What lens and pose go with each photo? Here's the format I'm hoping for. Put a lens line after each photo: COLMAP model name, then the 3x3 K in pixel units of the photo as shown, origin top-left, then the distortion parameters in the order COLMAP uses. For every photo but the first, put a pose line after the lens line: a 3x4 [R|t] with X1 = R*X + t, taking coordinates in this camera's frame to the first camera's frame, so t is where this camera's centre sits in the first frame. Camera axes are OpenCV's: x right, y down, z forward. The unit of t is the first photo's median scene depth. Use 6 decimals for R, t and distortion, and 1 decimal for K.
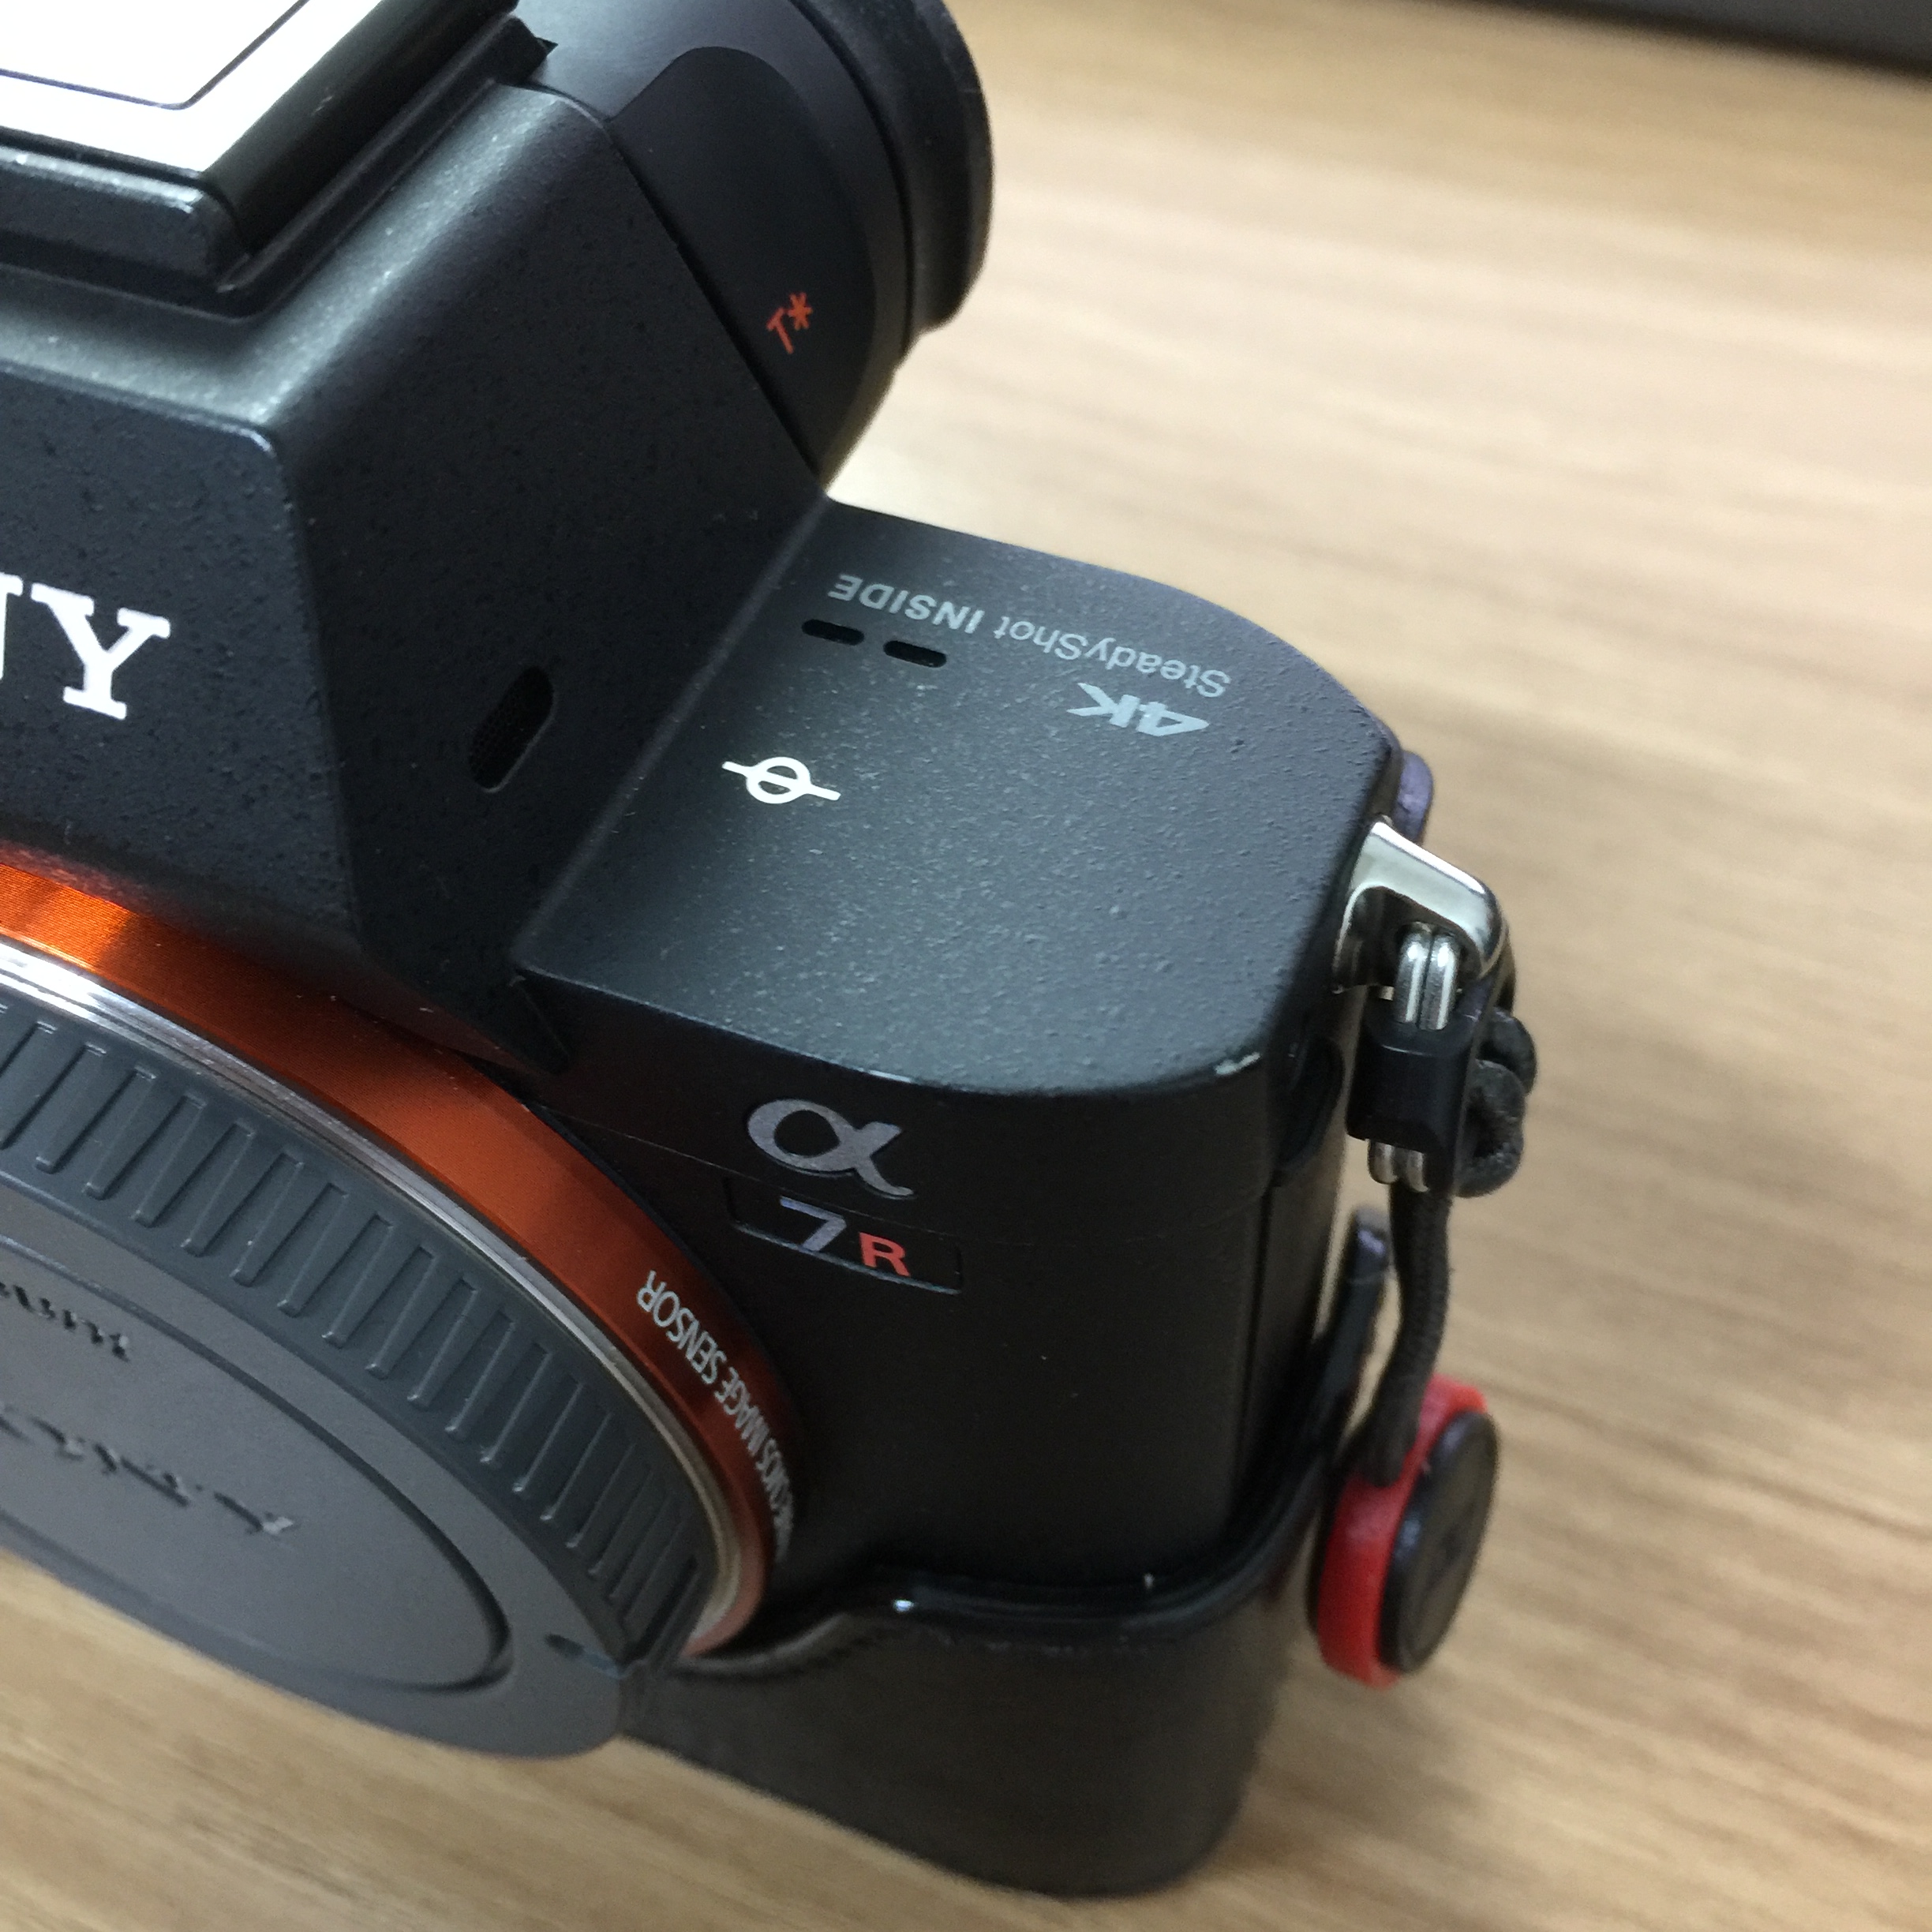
lens RADIAL K [[2265.1, 0, 966.0], [0, 2265.1, 966.0], [0, 0, 1]] dist [0.080589, -0.185119]
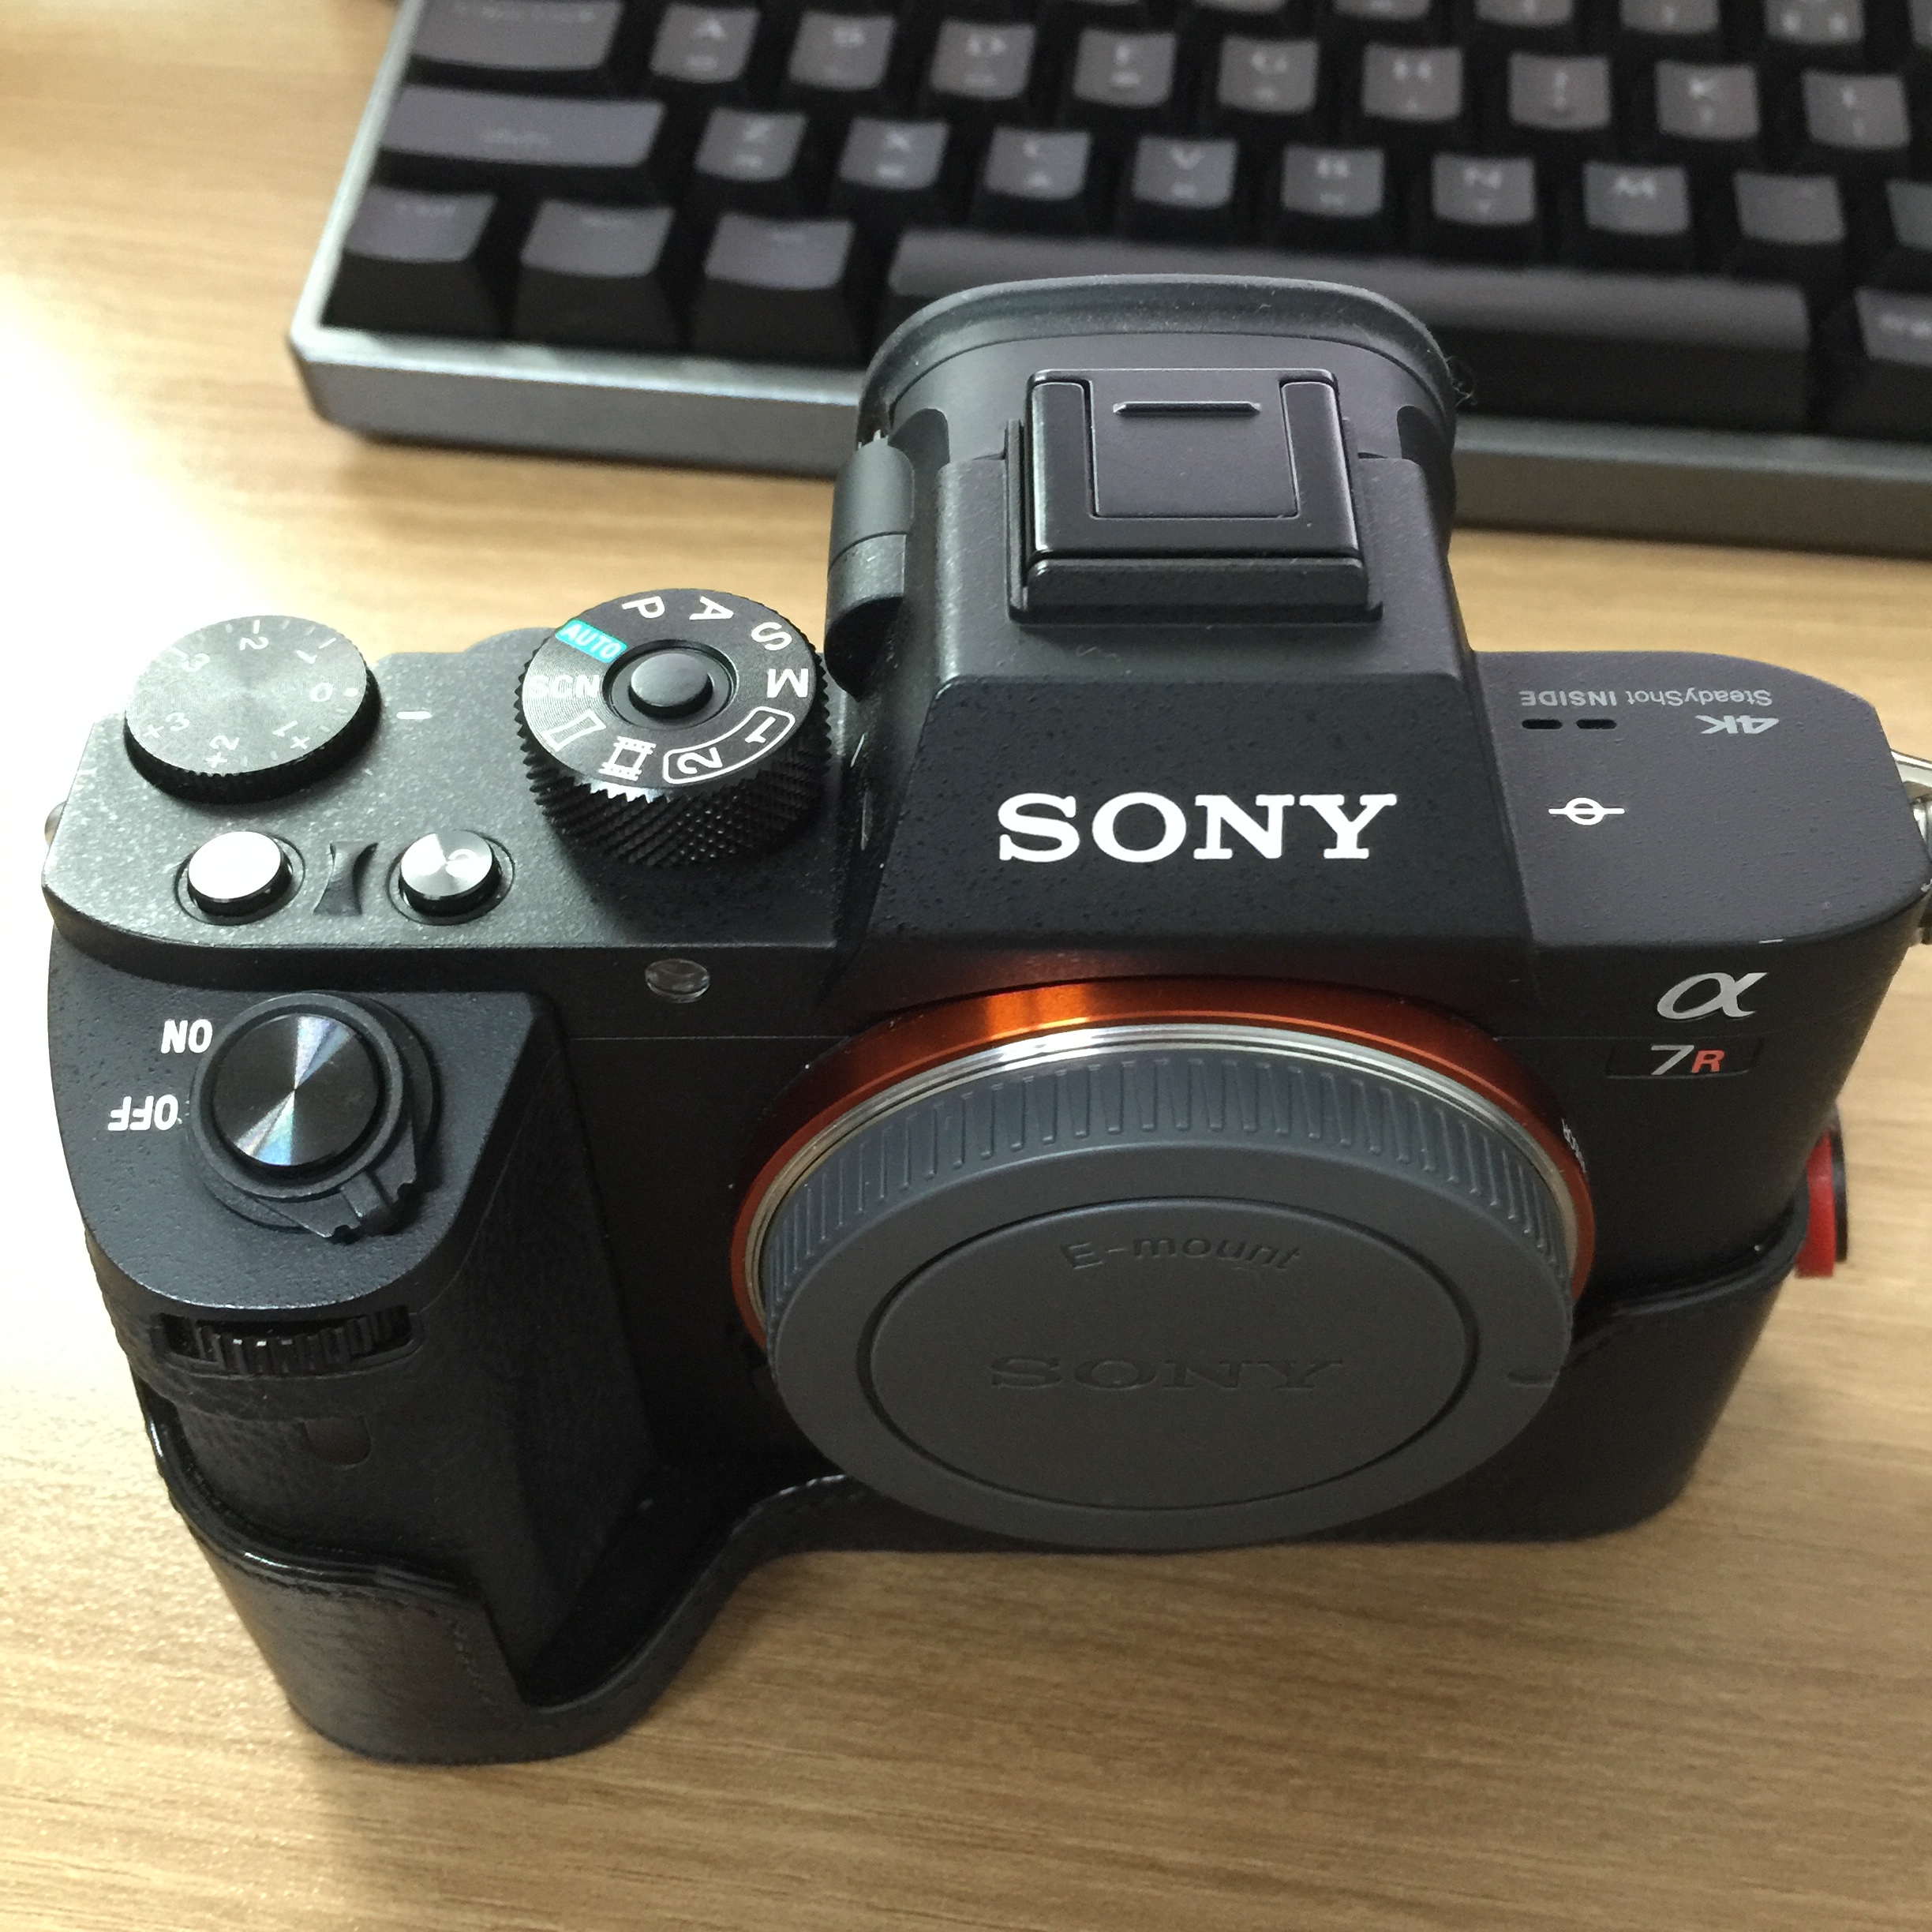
lens RADIAL K [[2265.1, 0, 966.0], [0, 2265.1, 966.0], [0, 0, 1]] dist [0.080589, -0.185119]
pose [[0.918591, -0.268739, 0.289775, -1.032040], [0.279448, 0.960150, 0.004593, -0.107161], [-0.279461, 0.076758, 0.957084, -0.501984]]
